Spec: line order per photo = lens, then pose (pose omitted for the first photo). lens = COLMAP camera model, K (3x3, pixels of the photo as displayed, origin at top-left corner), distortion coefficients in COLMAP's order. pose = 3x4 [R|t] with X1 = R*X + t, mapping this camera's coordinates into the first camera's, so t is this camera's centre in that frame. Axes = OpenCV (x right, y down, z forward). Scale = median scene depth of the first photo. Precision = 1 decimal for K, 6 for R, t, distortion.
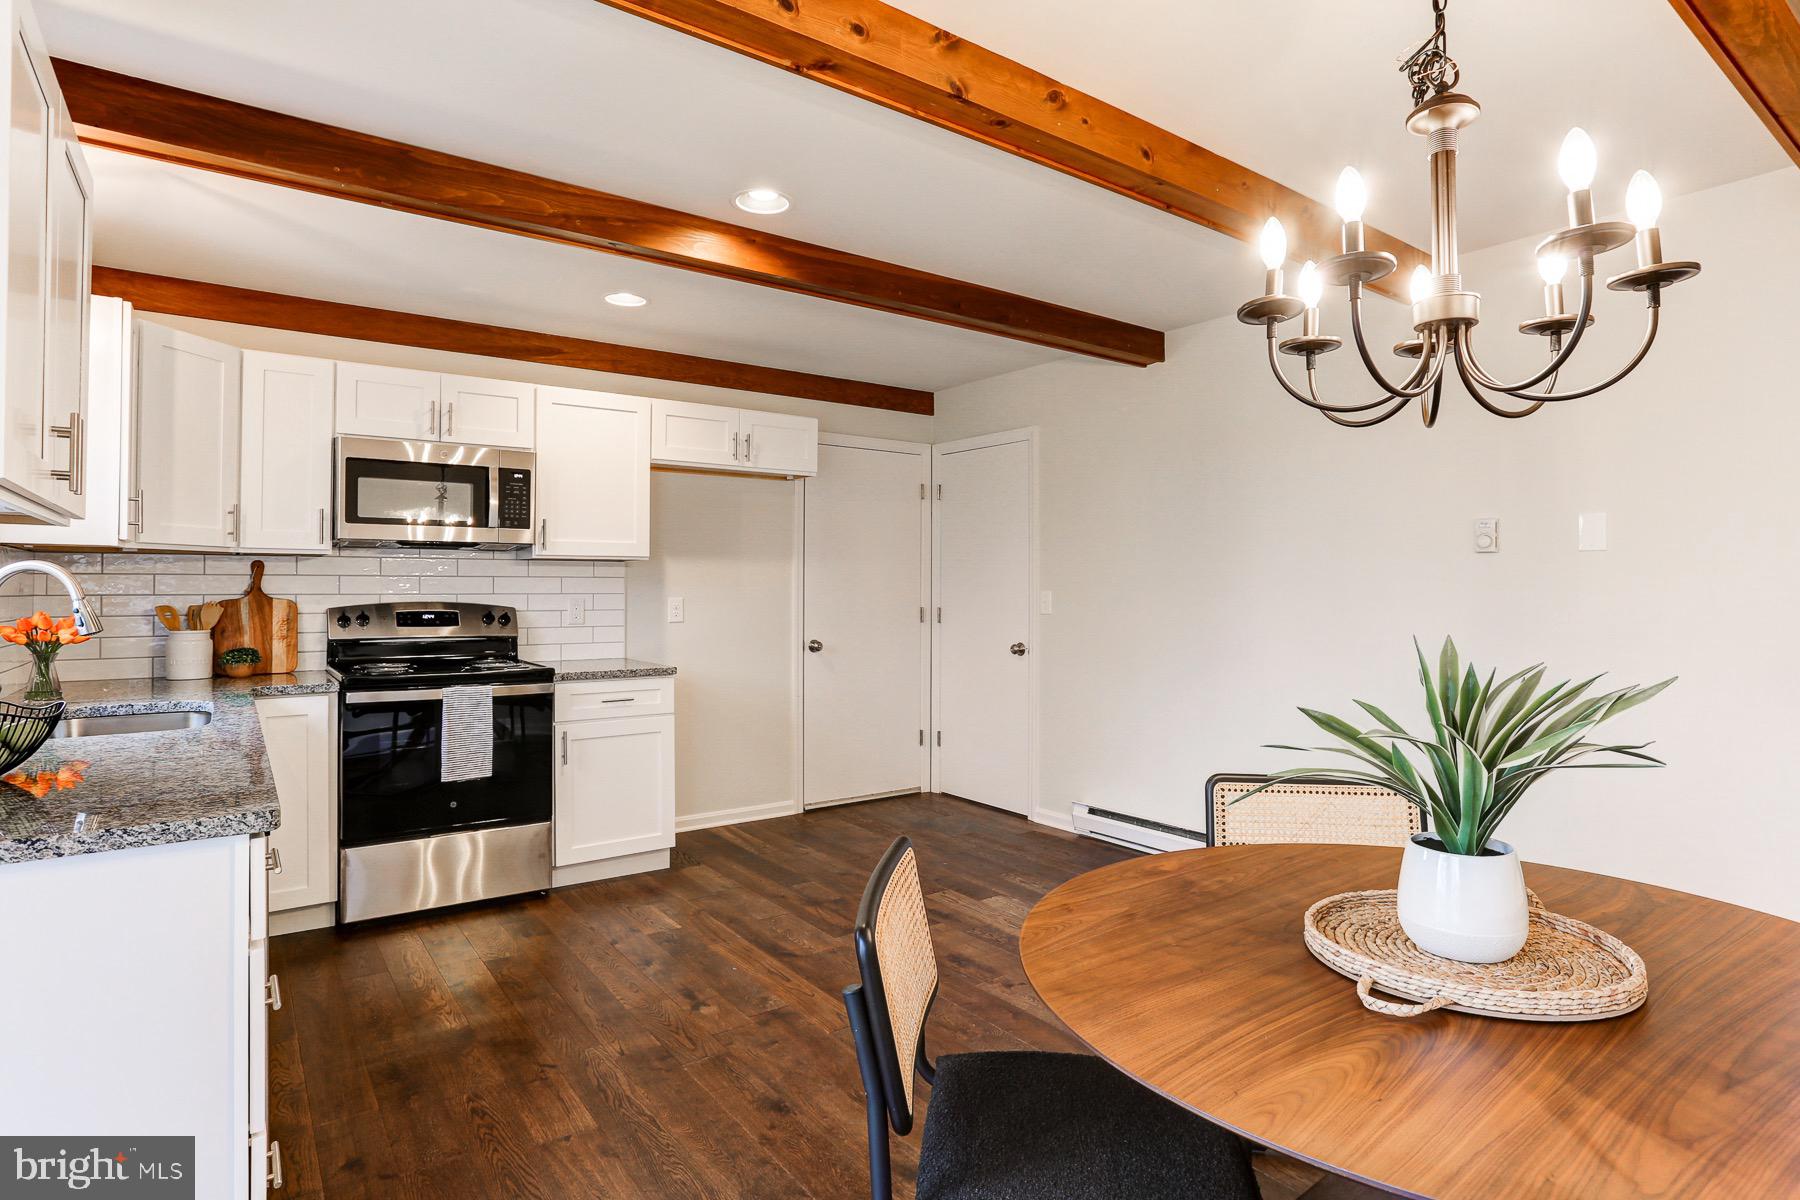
lens RADIAL K [[944.3, 0, 901.3], [0, 944.3, 583.4], [0, 0, 1]] dist [-0.039733, 0.026000]
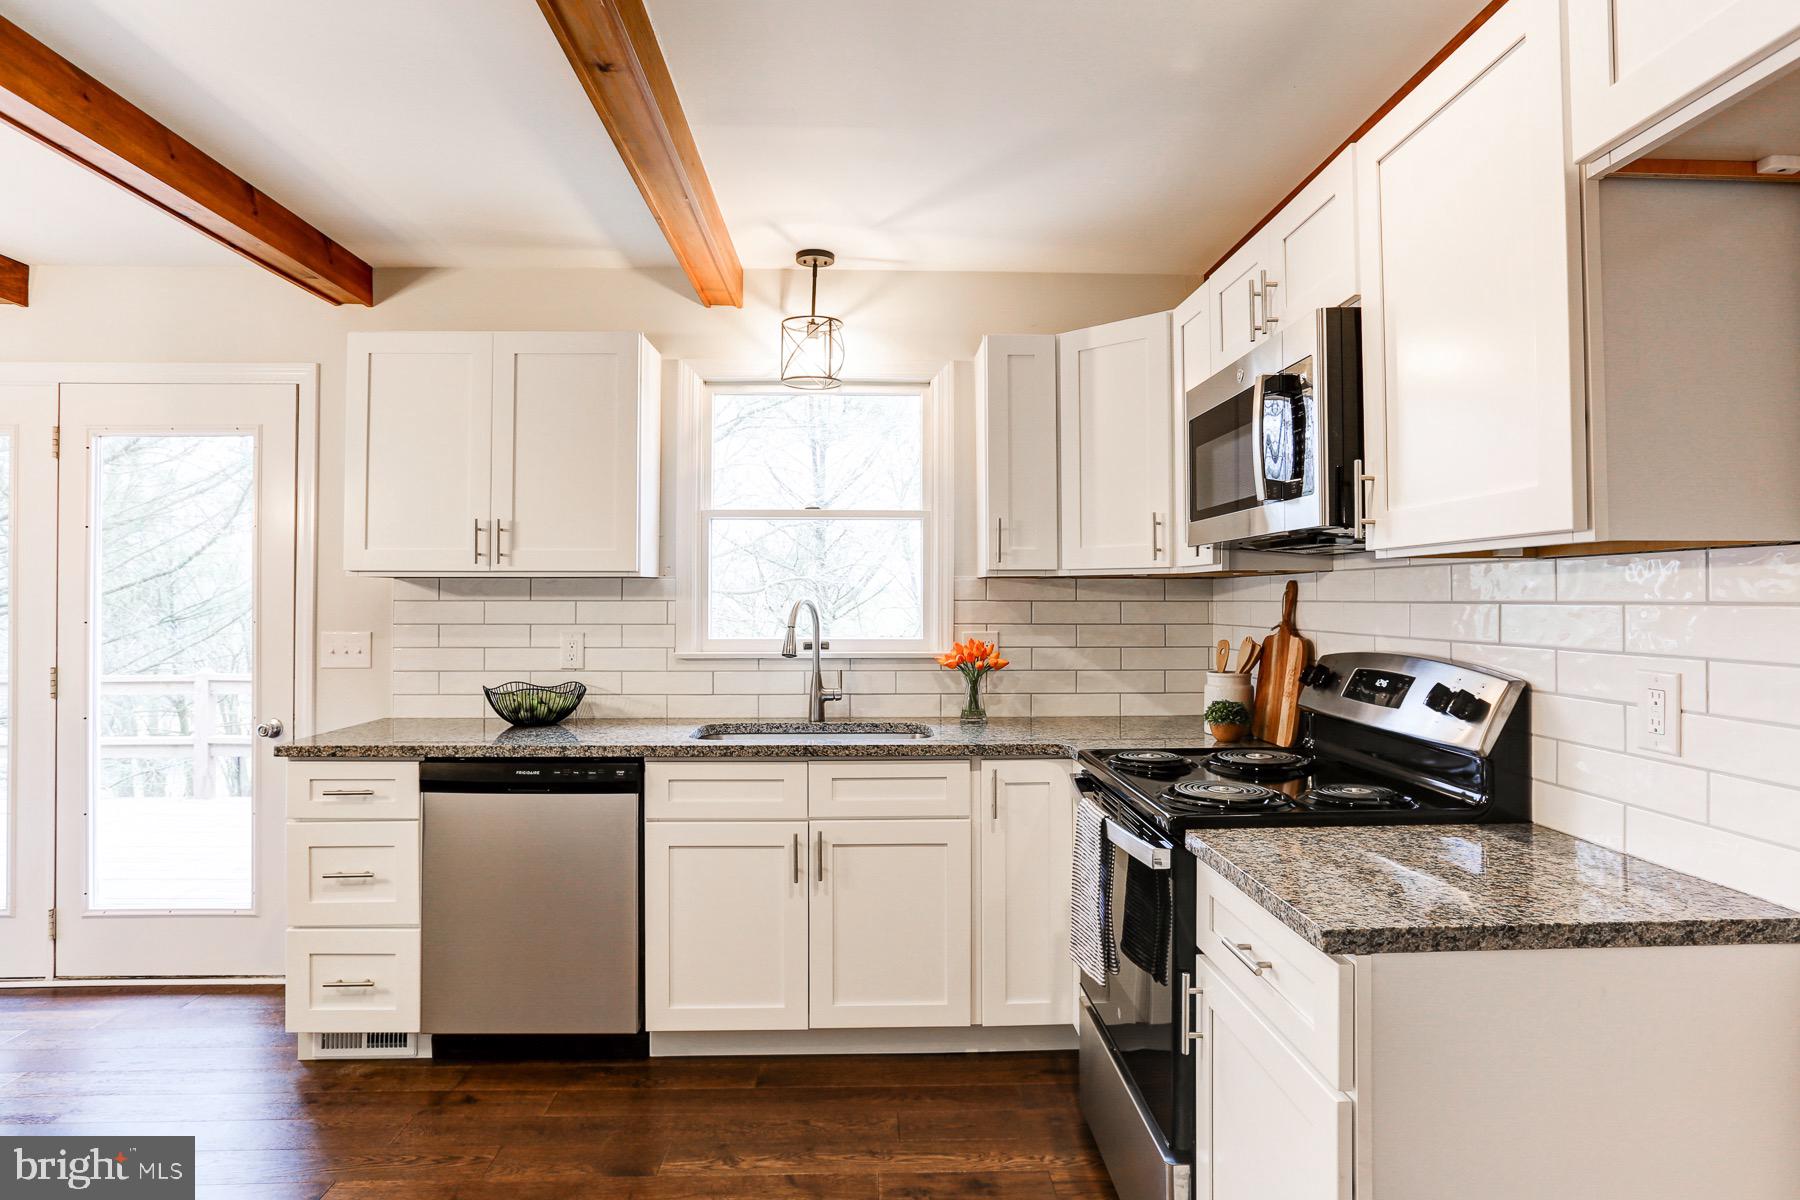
lens RADIAL K [[980.3, 0, 908.5], [0, 980.3, 580.6], [0, 0, 1]] dist [-0.052142, 0.000003]
pose [[-0.552931, -0.016715, -0.833060, 0.073466], [0.003558, 0.999742, -0.022421, -0.009529], [0.833220, -0.015361, -0.552729, 1.162241]]
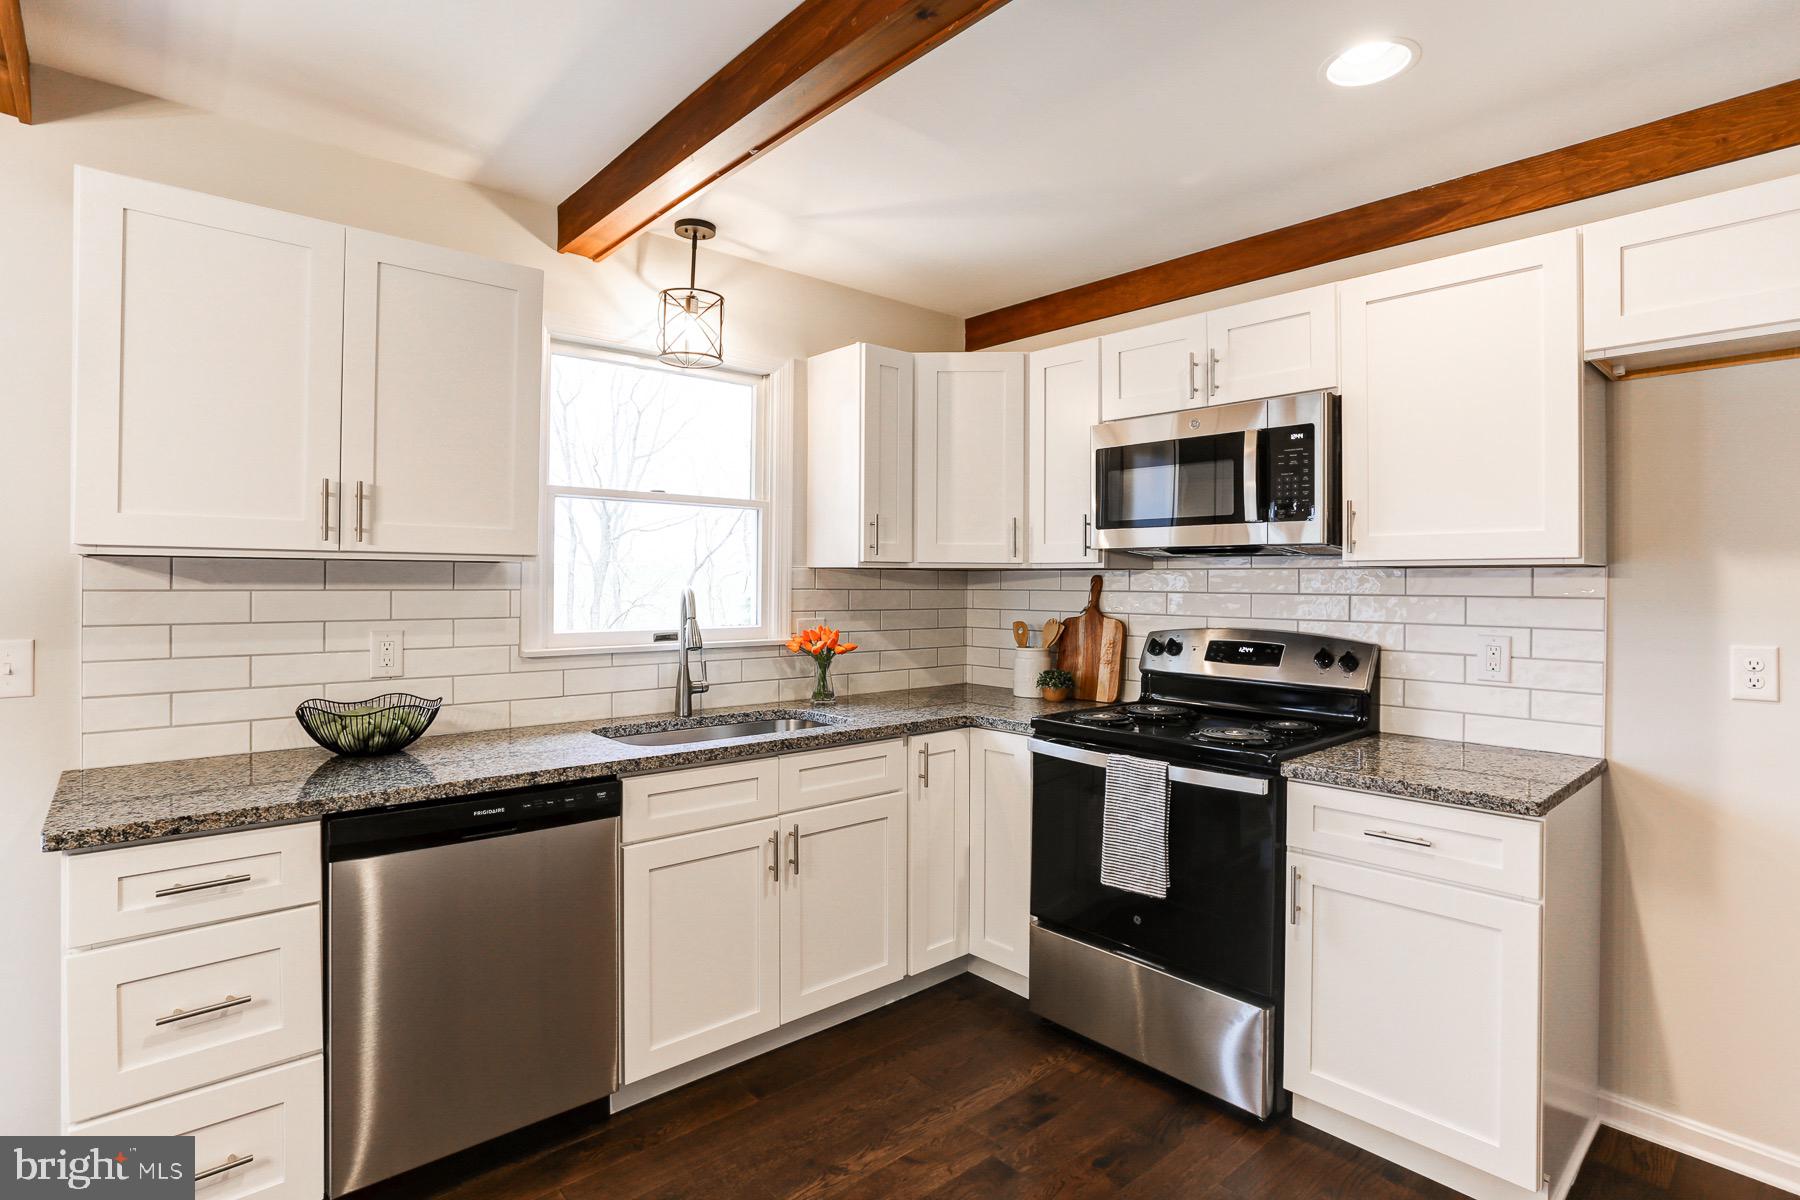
lens RADIAL K [[894.3, 0, 900.6], [0, 894.3, 580.9], [0, 0, 1]] dist [-0.059620, 0.020932]
pose [[0.099834, -0.001041, -0.995004, 0.160811], [-0.001125, 0.999999, -0.001159, -0.018141], [0.995004, 0.001235, 0.099832, 0.720309]]
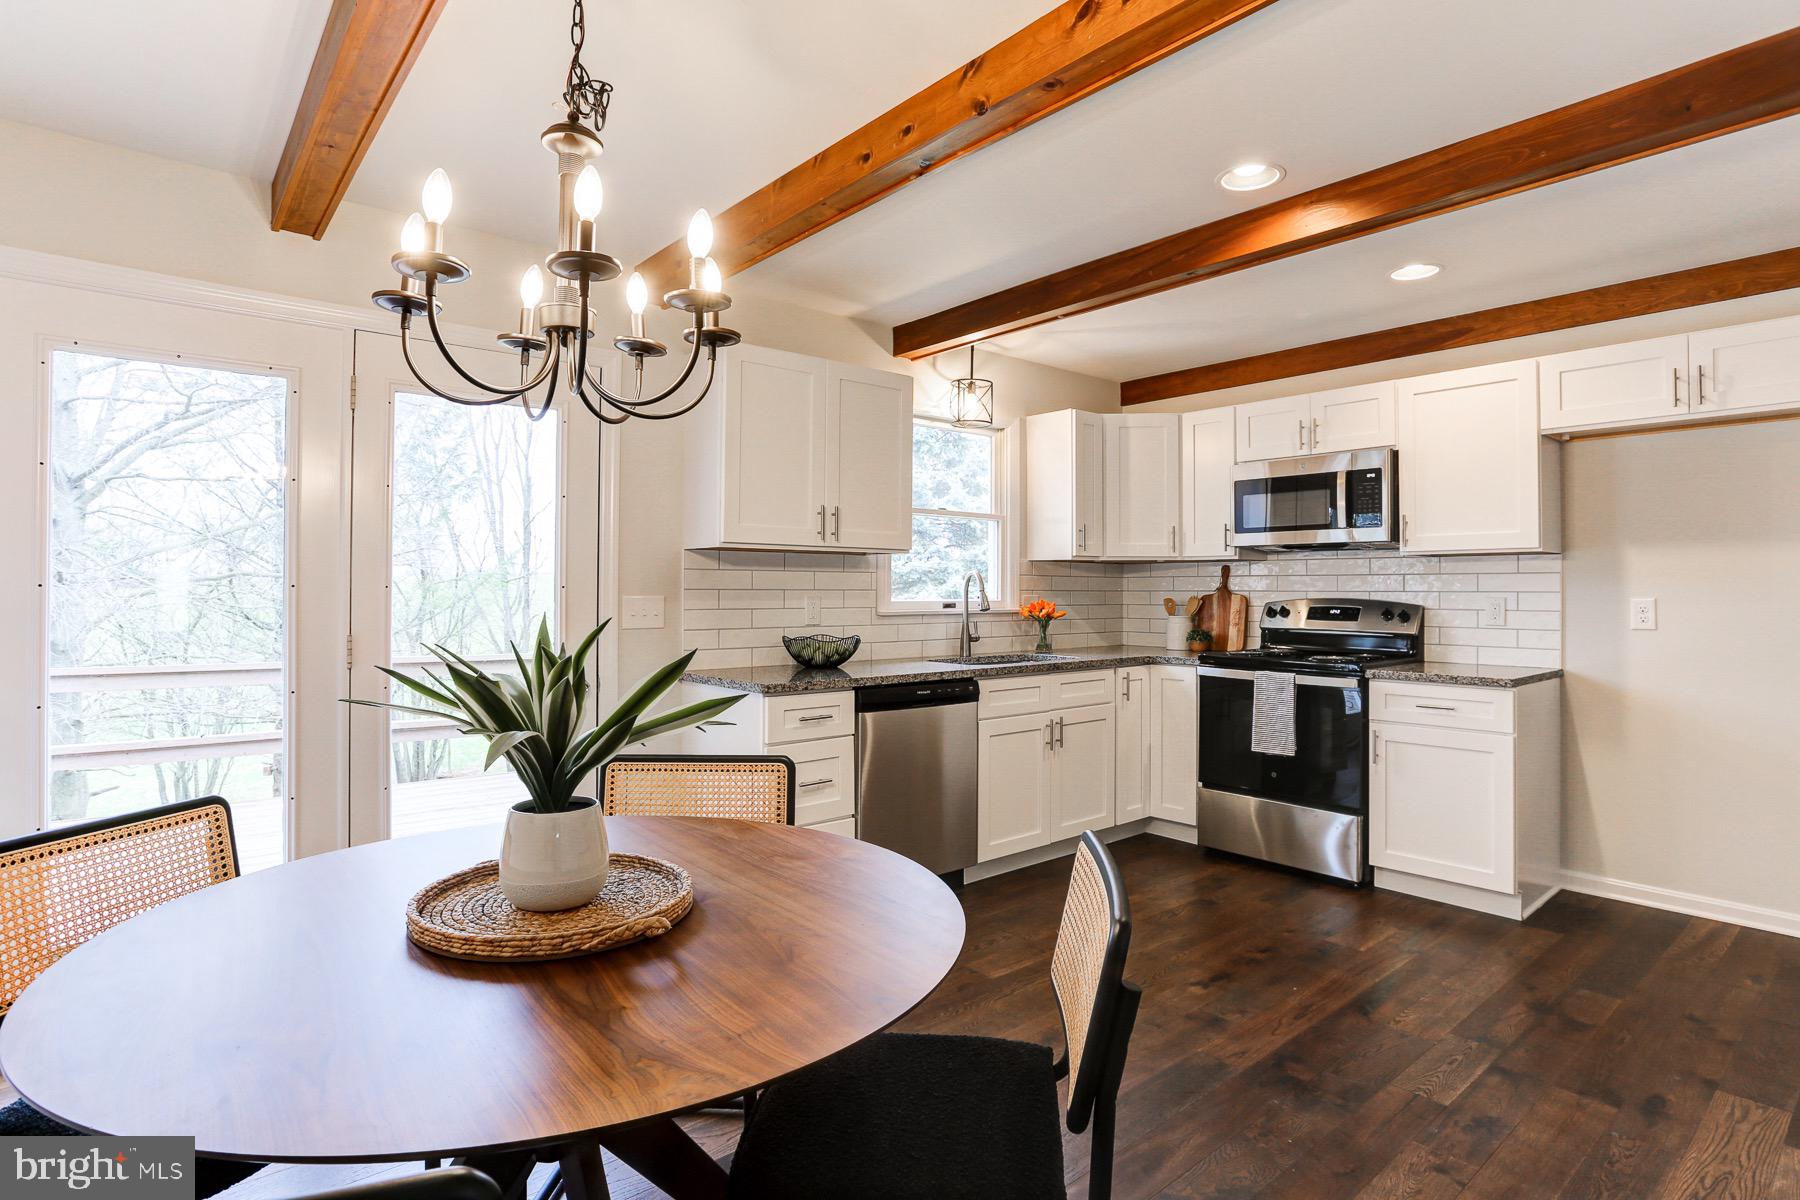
lens RADIAL K [[914.6, 0, 895.9], [0, 914.6, 581.9], [0, 0, 1]] dist [-0.062917, 0.023052]
pose [[0.066404, -0.010092, -0.997742, 0.564818], [0.001941, 0.999948, -0.009986, 0.010765], [0.997791, -0.001274, 0.066421, 0.445654]]
